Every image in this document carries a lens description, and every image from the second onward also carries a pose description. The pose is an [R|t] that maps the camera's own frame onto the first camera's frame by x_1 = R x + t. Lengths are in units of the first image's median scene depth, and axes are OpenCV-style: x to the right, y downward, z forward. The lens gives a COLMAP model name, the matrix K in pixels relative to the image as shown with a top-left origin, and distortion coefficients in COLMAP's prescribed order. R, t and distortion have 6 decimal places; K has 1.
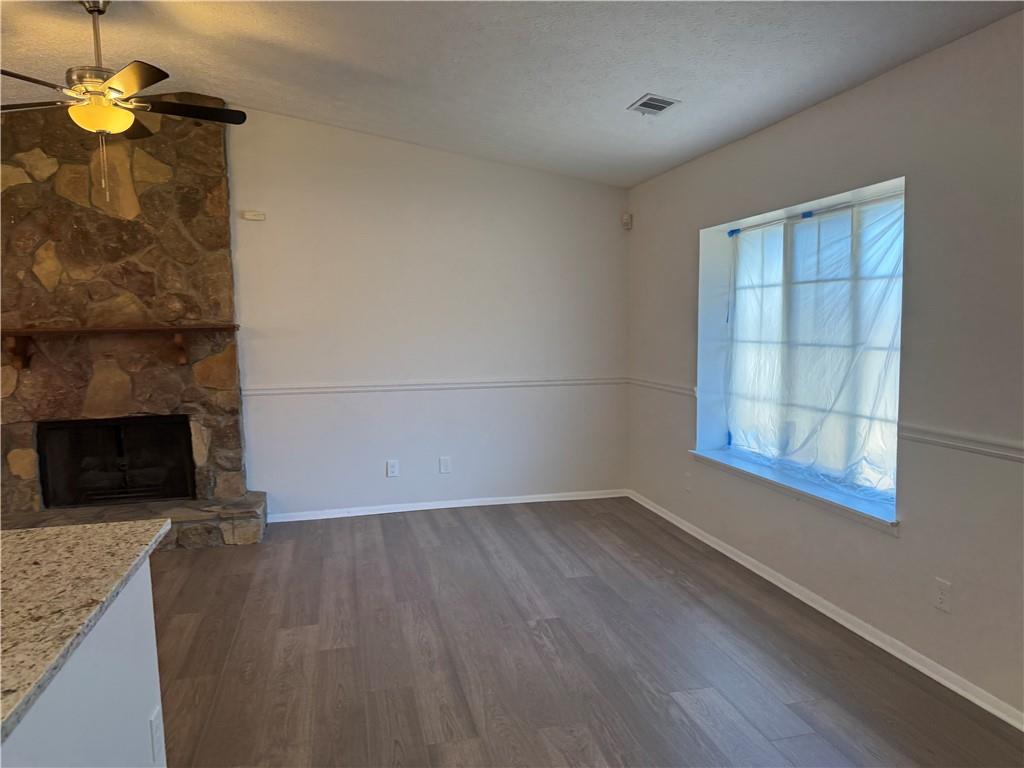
lens RADIAL K [[717.3, 0, 510.4], [0, 717.3, 392.1], [0, 0, 1]] dist [0.006177, -0.020909]
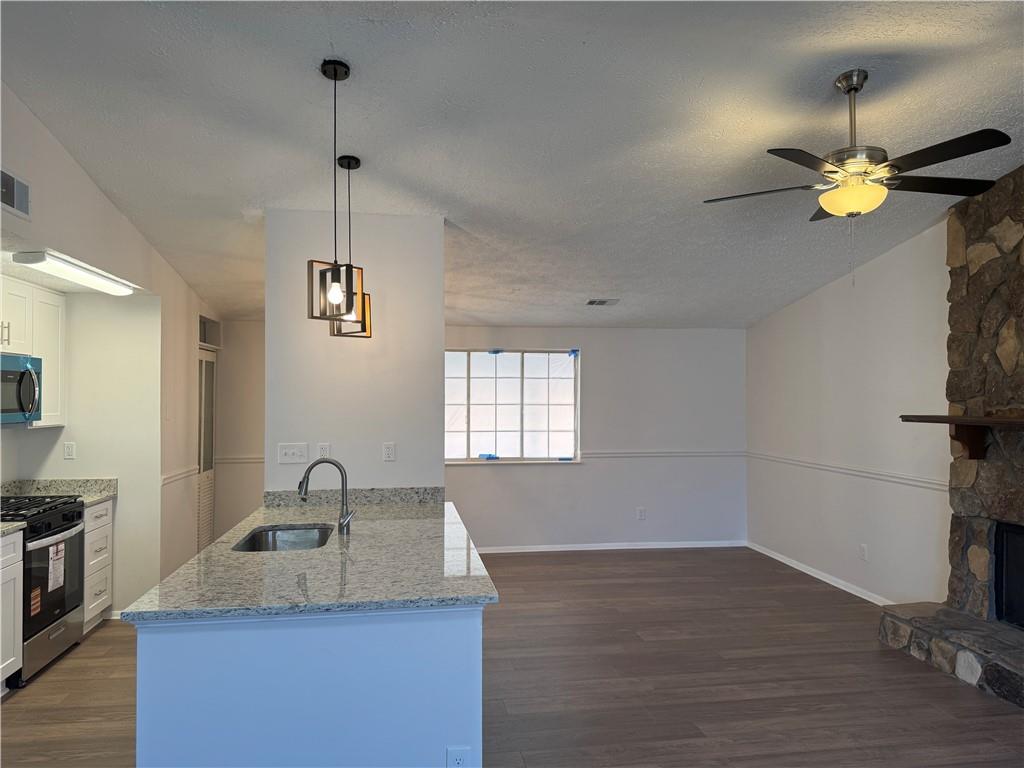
lens RADIAL K [[713.0, 0, 509.4], [0, 713.0, 389.7], [0, 0, 1]] dist [0.052223, -0.064514]
pose [[-0.083733, 0.002427, -0.996485, 0.287010], [-0.096867, 0.995241, 0.010564, -0.071464], [0.991769, 0.097411, -0.083100, 0.462078]]
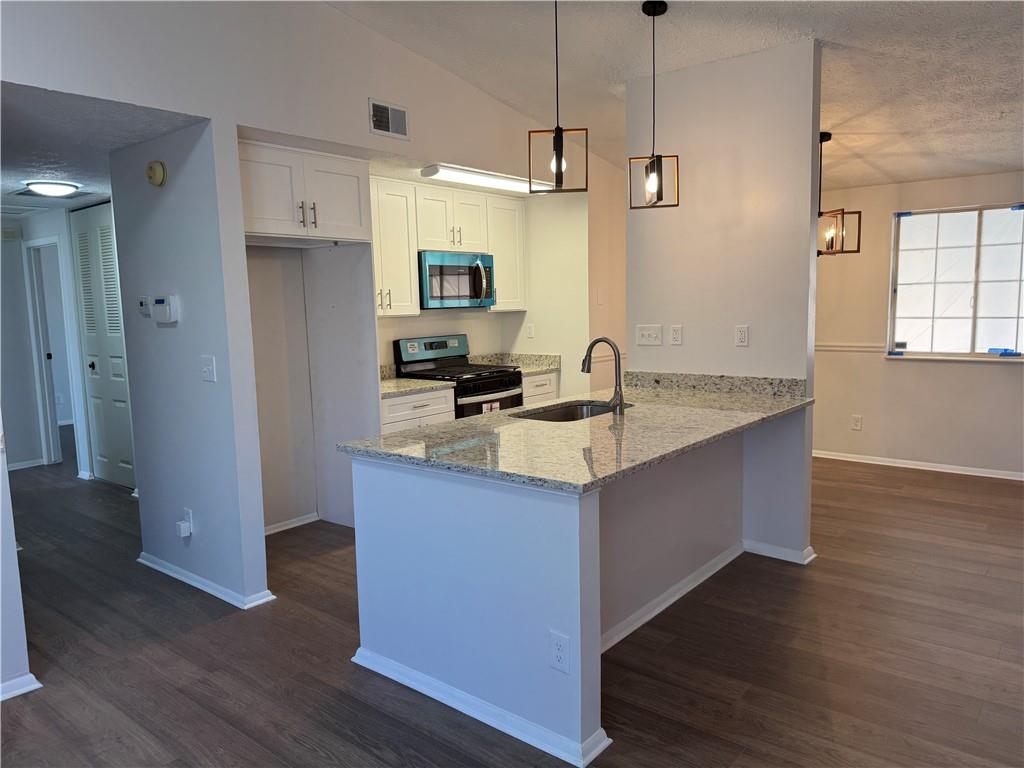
lens RADIAL K [[715.2, 0, 522.1], [0, 715.2, 389.2], [0, 0, 1]] dist [0.088912, -0.135274]
pose [[-0.790365, 0.109769, -0.602722, 0.085054], [-0.023506, 0.977659, 0.208878, -0.073194], [0.612185, 0.179257, -0.770127, 0.731042]]
